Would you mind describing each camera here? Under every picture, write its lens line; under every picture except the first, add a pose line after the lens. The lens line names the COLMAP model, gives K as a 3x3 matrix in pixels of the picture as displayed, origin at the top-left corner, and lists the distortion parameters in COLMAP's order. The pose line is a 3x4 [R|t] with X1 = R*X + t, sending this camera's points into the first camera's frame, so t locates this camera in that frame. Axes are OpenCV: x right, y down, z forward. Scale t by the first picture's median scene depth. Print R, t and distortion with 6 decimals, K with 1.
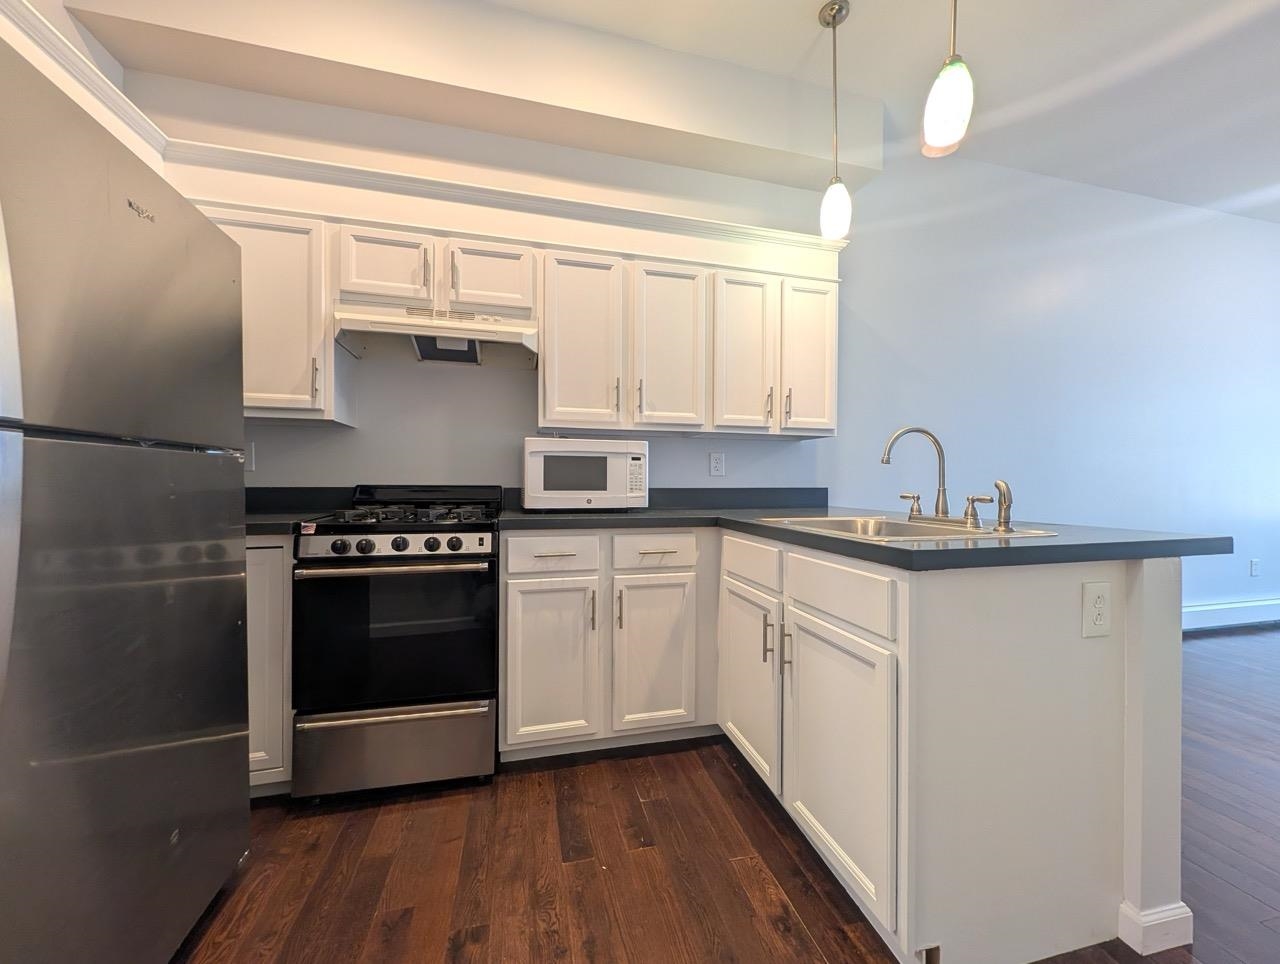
lens RADIAL K [[491.5, 0, 642.4], [0, 491.5, 482.6], [0, 0, 1]] dist [0.000914, -0.000002]
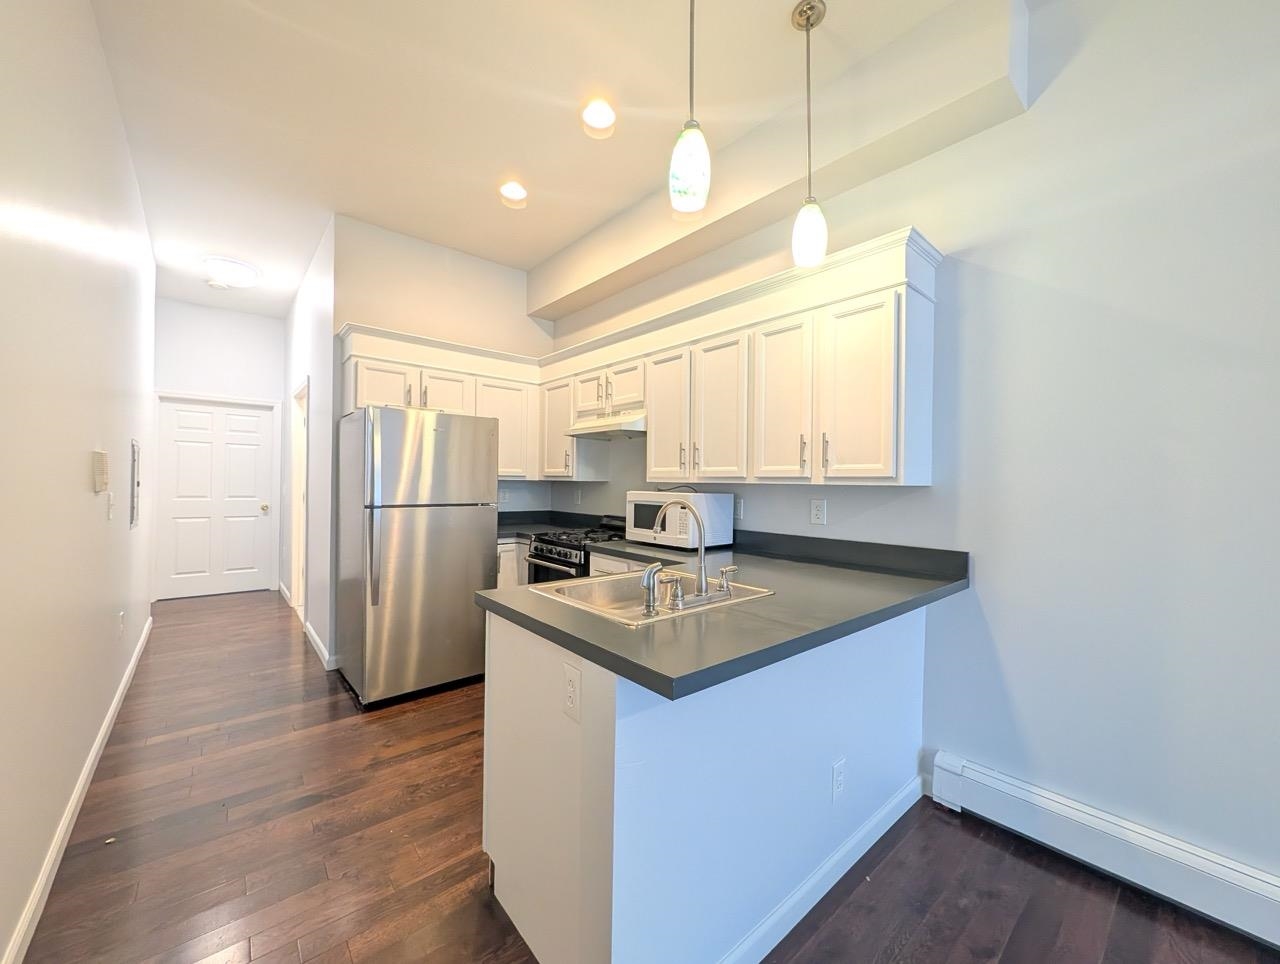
lens RADIAL K [[491.5, 0, 642.4], [0, 491.5, 482.6], [0, 0, 1]] dist [0.000914, -0.000002]
pose [[0.447994, 0.001285, -0.894036, 1.114940], [-0.014802, 0.999873, -0.005980, -0.109922], [0.893914, 0.015912, 0.447956, 0.373303]]
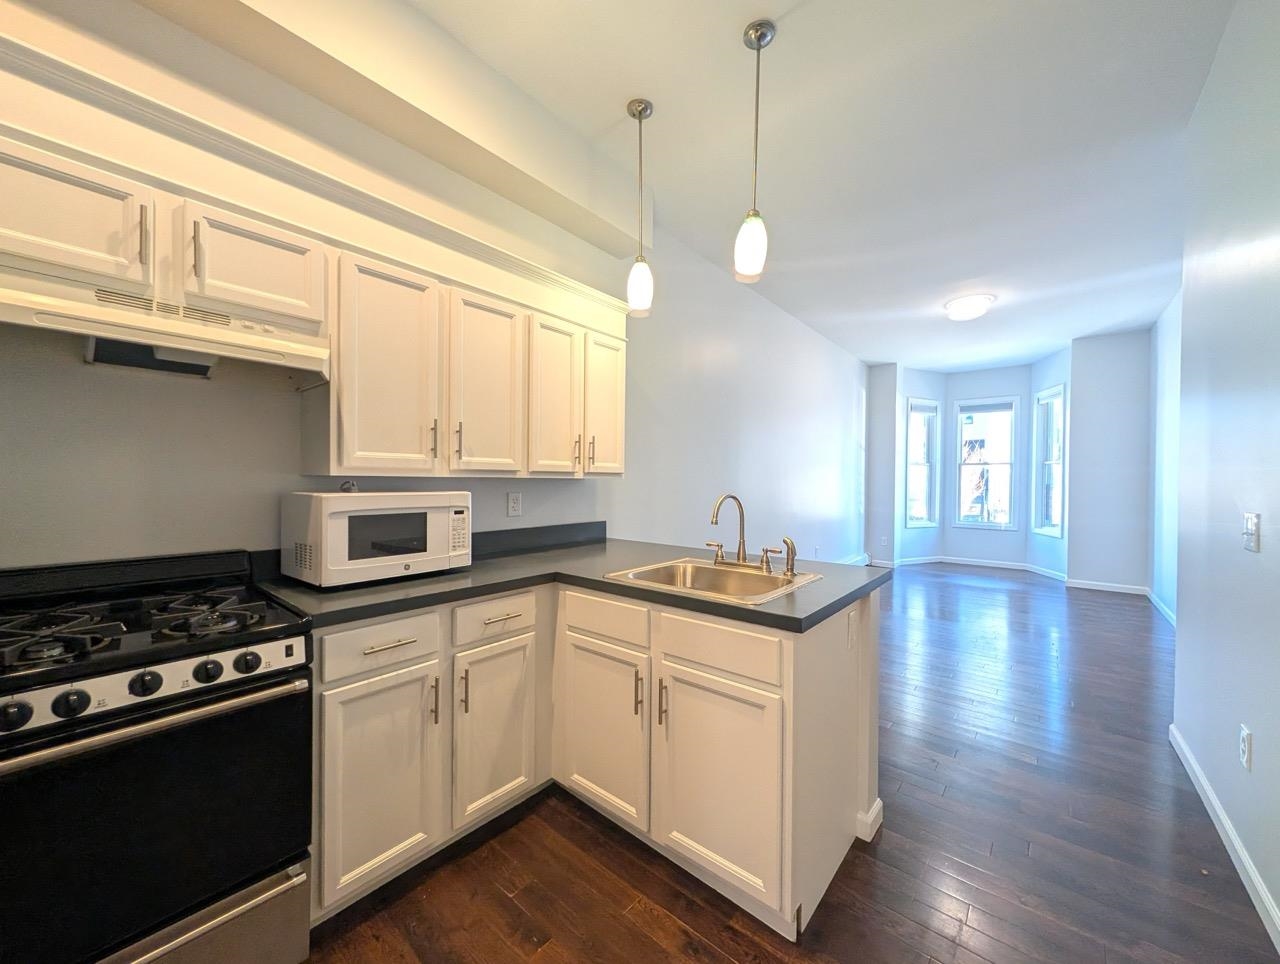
lens RADIAL K [[491.5, 0, 642.4], [0, 491.5, 482.6], [0, 0, 1]] dist [0.000914, -0.000002]
pose [[0.808833, -0.001713, 0.588035, -0.285056], [-0.003185, 0.999968, 0.007293, -0.117086], [-0.588029, -0.007772, 0.808802, 0.088450]]
